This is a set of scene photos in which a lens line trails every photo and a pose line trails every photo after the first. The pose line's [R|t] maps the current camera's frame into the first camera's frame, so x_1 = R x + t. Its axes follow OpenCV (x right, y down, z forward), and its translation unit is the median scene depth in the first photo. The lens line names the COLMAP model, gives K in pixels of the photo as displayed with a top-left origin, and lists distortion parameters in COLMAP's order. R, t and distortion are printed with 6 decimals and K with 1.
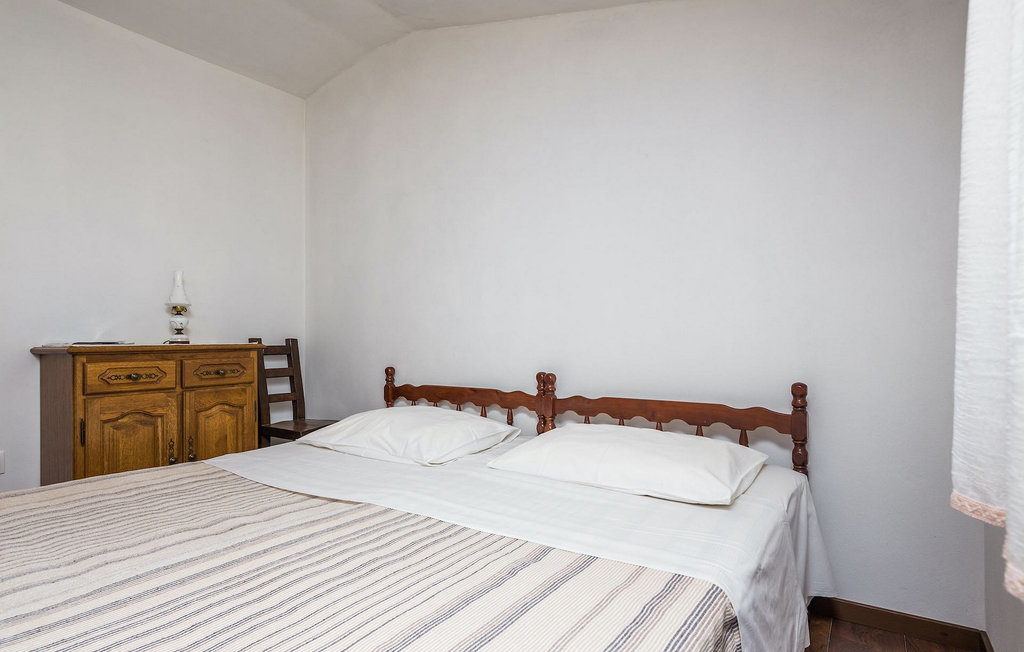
lens RADIAL K [[556.6, 0, 505.4], [0, 556.6, 329.7], [0, 0, 1]] dist [-0.008006, -0.003891]
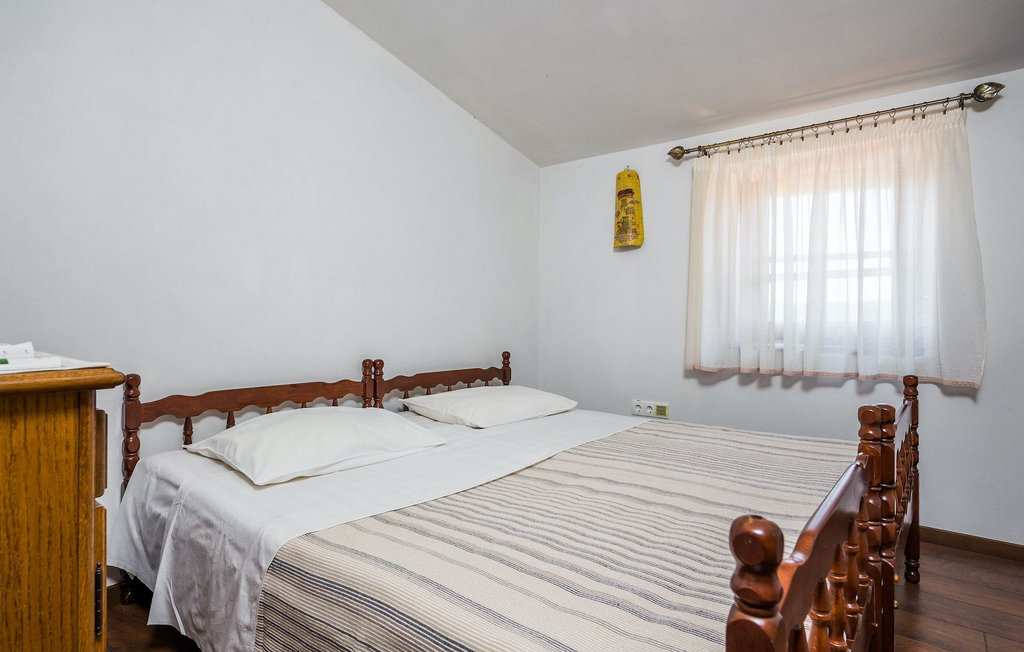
lens RADIAL K [[556.6, 0, 505.1], [0, 556.6, 324.4], [0, 0, 1]] dist [-0.008006, -0.003891]
pose [[0.065140, 0.001103, 0.997876, -1.041103], [-0.016858, 0.999858, -0.000005, 0.003929], [-0.997734, -0.016822, 0.065149, 0.682696]]
